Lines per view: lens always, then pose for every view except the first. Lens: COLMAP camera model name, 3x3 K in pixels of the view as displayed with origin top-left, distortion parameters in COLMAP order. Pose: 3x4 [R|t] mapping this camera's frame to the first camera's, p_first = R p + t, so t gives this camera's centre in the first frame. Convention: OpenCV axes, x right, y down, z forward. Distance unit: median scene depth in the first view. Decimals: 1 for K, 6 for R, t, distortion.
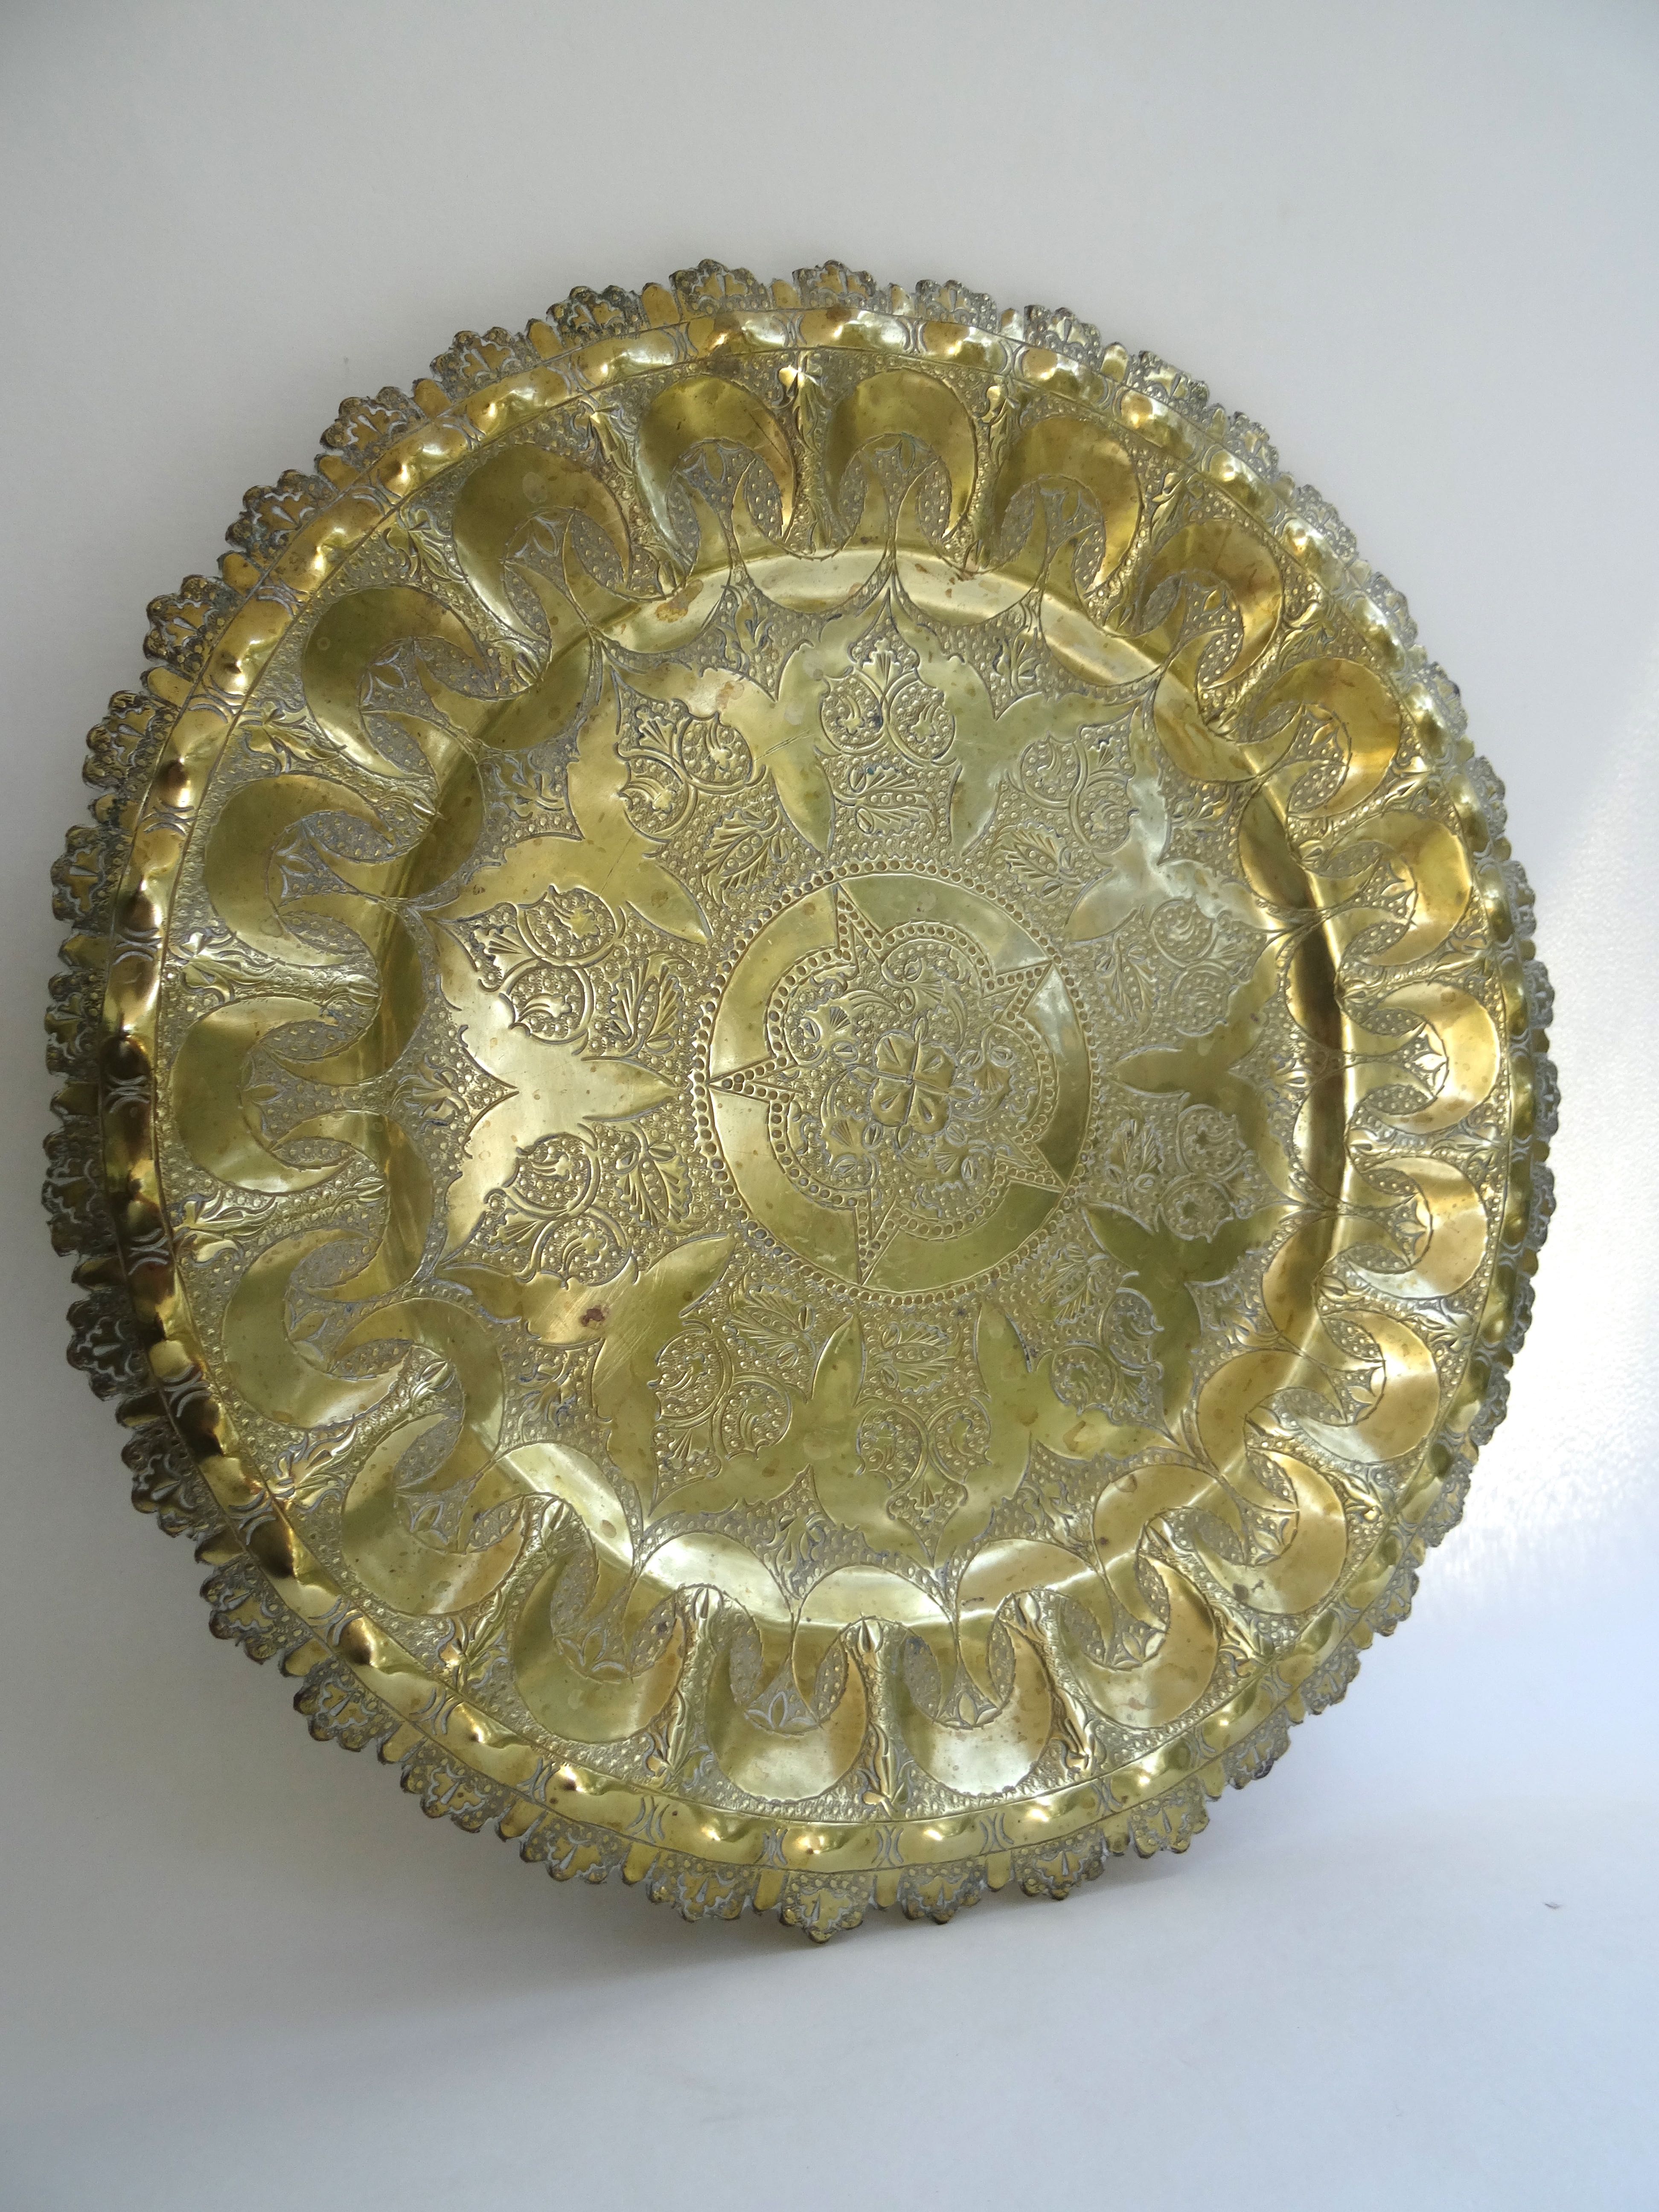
lens RADIAL K [[1681.3, 0, 829.5], [0, 1681.3, 1106.0], [0, 0, 1]] dist [0.043455, -0.048066]
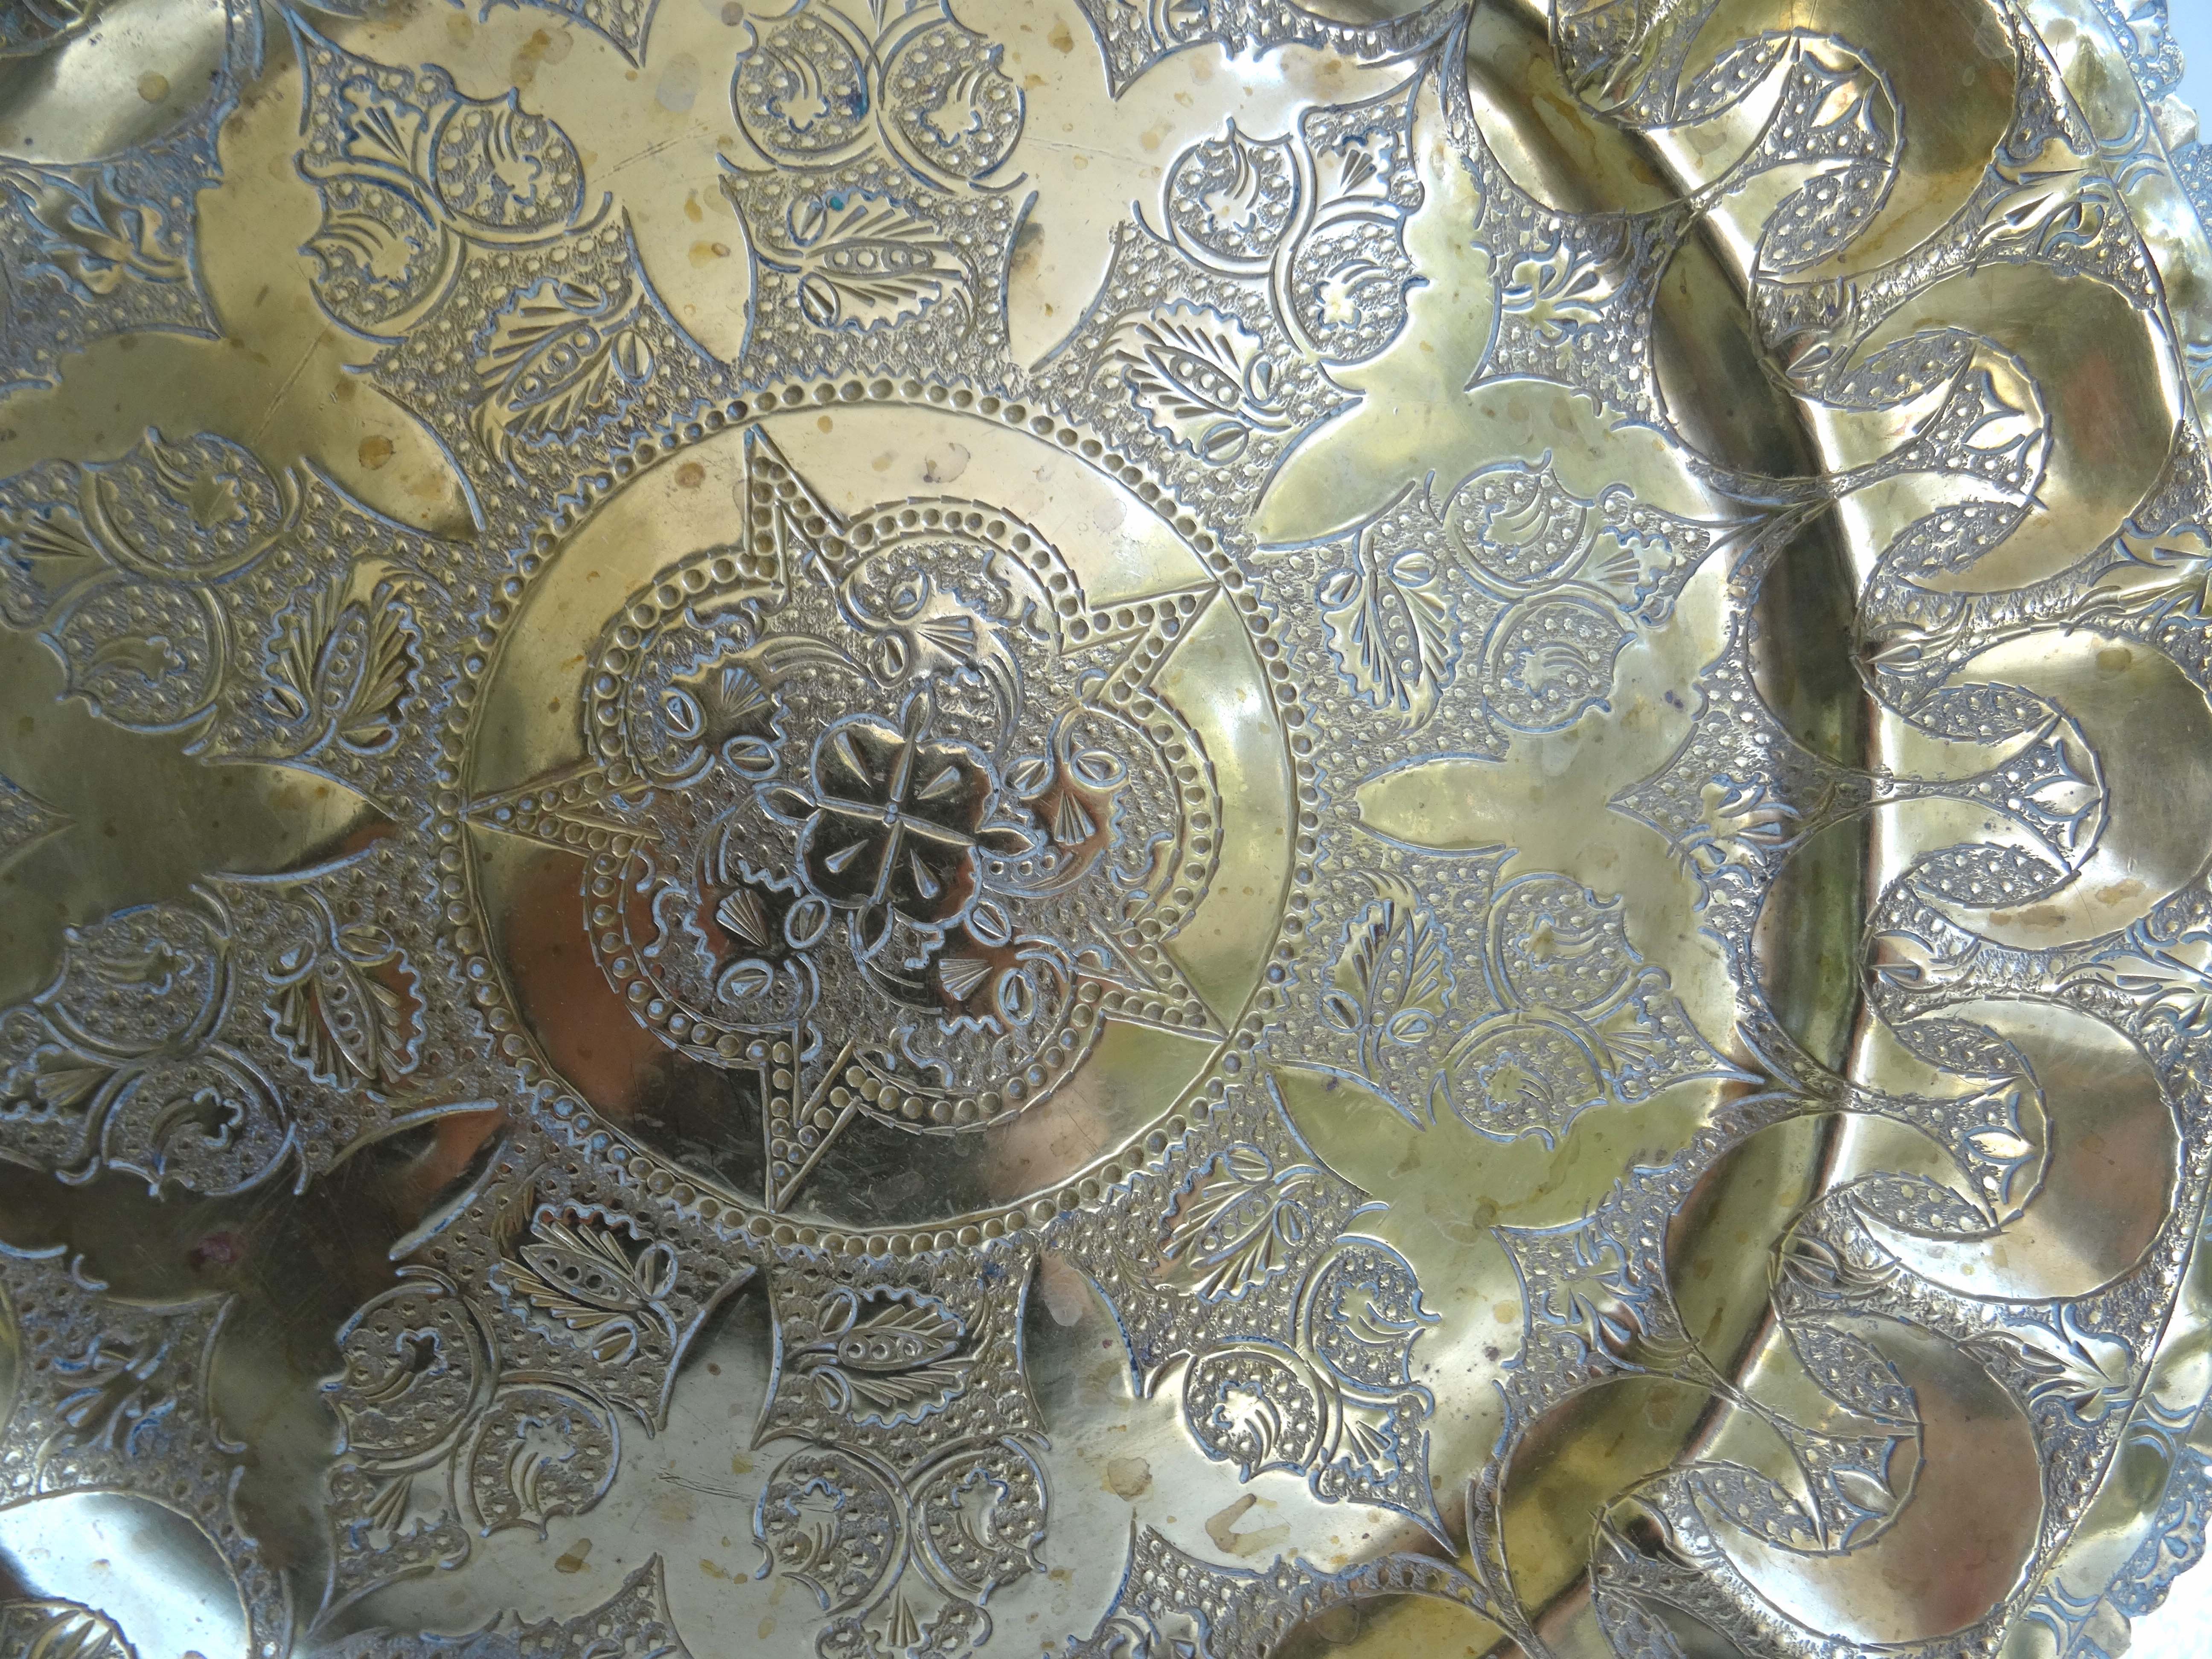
lens RADIAL K [[1681.3, 0, 1106.0], [0, 1681.3, 829.5], [0, 0, 1]] dist [0.043455, -0.048066]
pose [[0.967902, 0.033789, -0.249047, 0.242722], [-0.025184, 0.998973, 0.037661, -0.032303], [0.250063, -0.030180, 0.967759, 0.536184]]
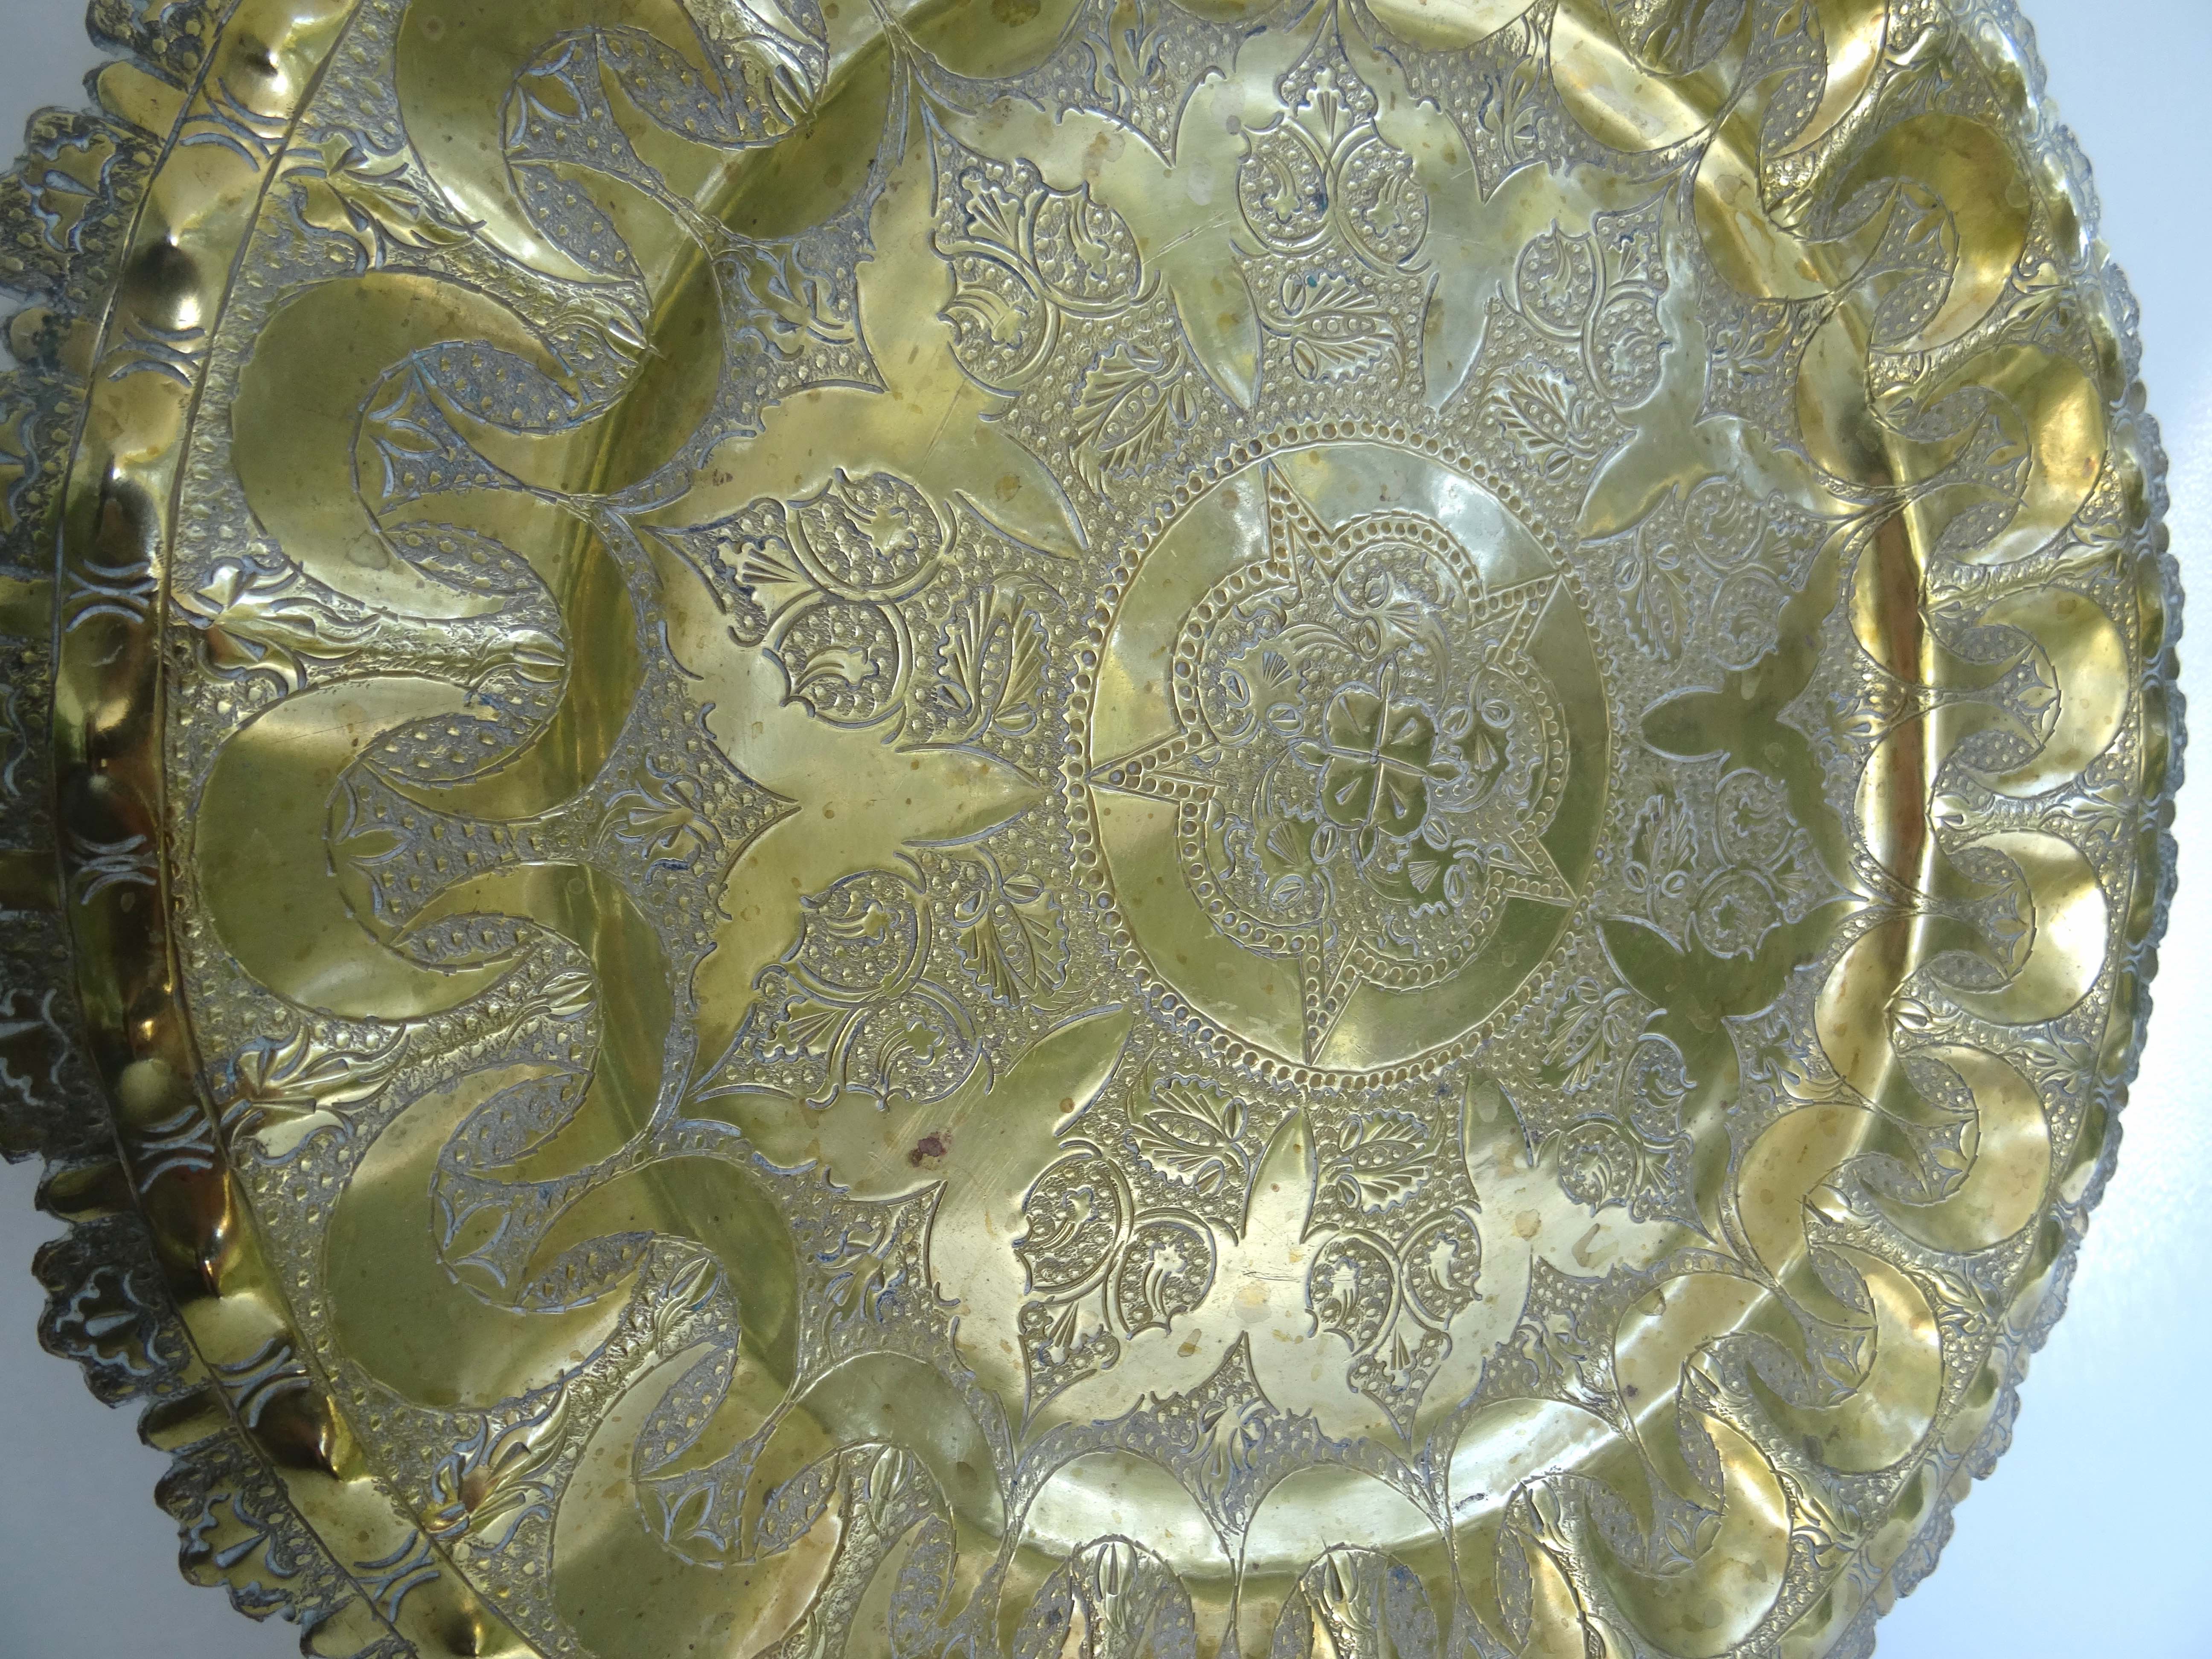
lens RADIAL K [[1639.9, 0, 1106.0], [0, 1639.9, 829.5], [0, 0, 1]] dist [0.050724, -0.051636]
pose [[0.996716, -0.025914, 0.076719, -0.112151], [0.018019, 0.994635, 0.101865, -0.056287], [-0.078947, -0.100148, 0.991835, 0.365567]]
